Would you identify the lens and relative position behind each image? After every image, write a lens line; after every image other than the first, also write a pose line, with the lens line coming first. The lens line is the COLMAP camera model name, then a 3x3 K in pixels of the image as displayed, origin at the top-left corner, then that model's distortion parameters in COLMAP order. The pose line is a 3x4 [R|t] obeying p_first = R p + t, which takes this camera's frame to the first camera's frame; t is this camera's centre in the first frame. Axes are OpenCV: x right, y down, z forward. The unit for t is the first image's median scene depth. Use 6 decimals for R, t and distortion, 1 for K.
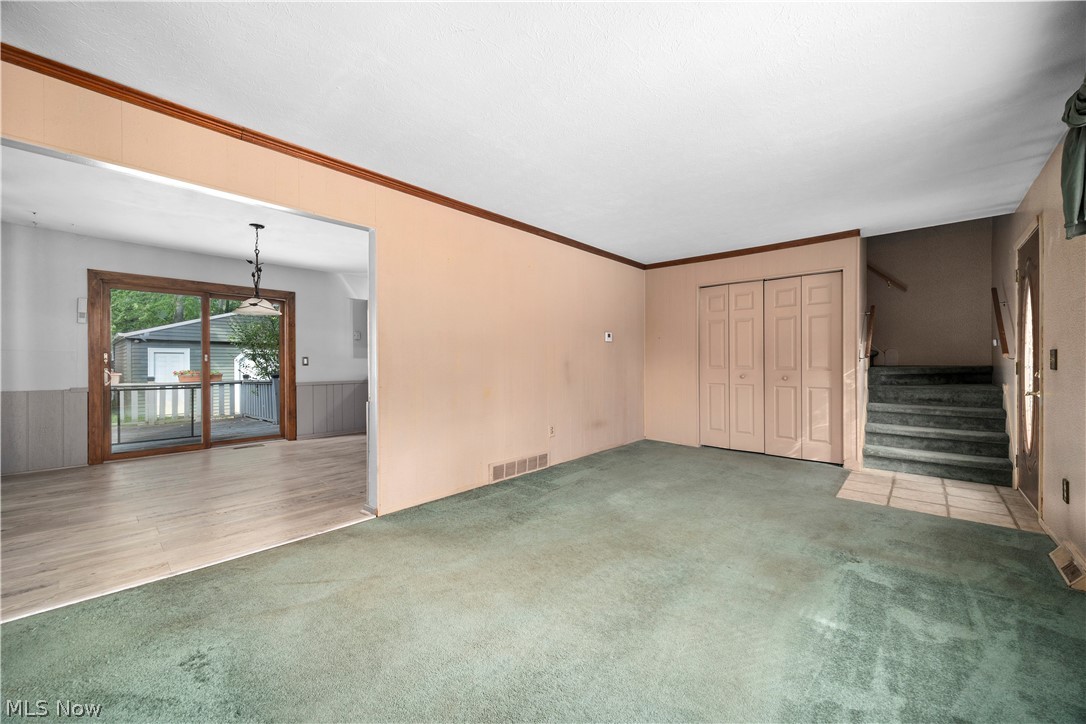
lens RADIAL K [[423.6, 0, 544.4], [0, 423.6, 360.5], [0, 0, 1]] dist [0.001432, 0.000119]
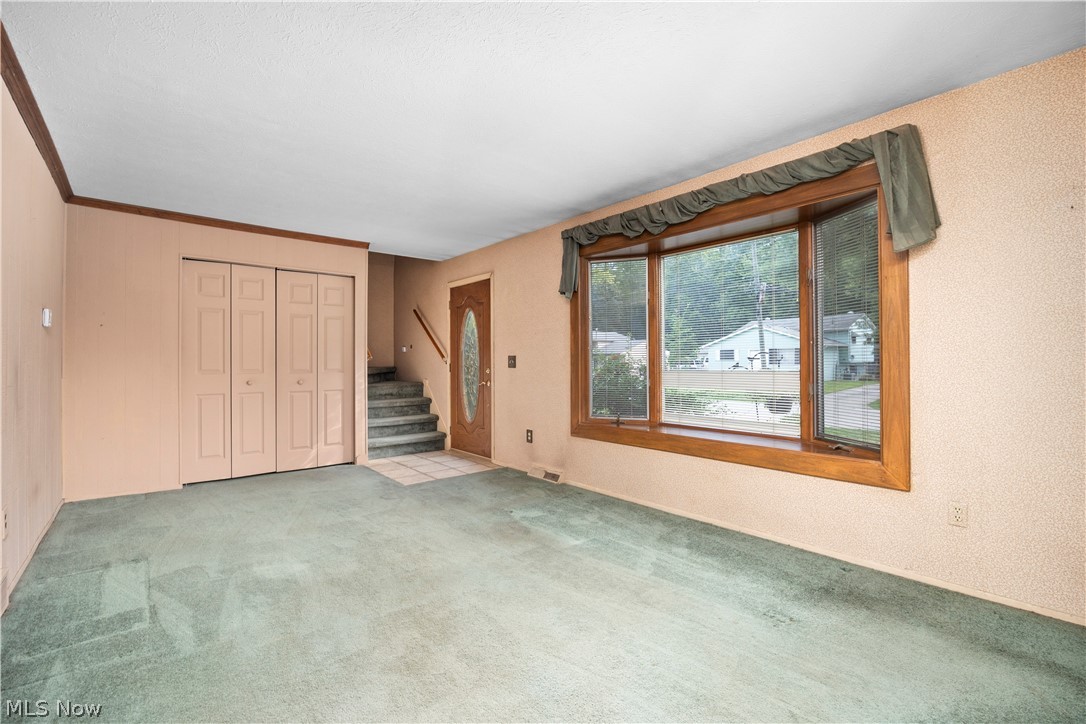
lens RADIAL K [[482.7, 0, 543.7], [0, 482.7, 357.1], [0, 0, 1]] dist [-0.001786, -0.000177]
pose [[0.118743, 0.009337, 0.992881, -0.440750], [0.001507, 0.999953, -0.009584, -0.001732], [-0.992924, 0.002634, 0.118723, 0.404200]]
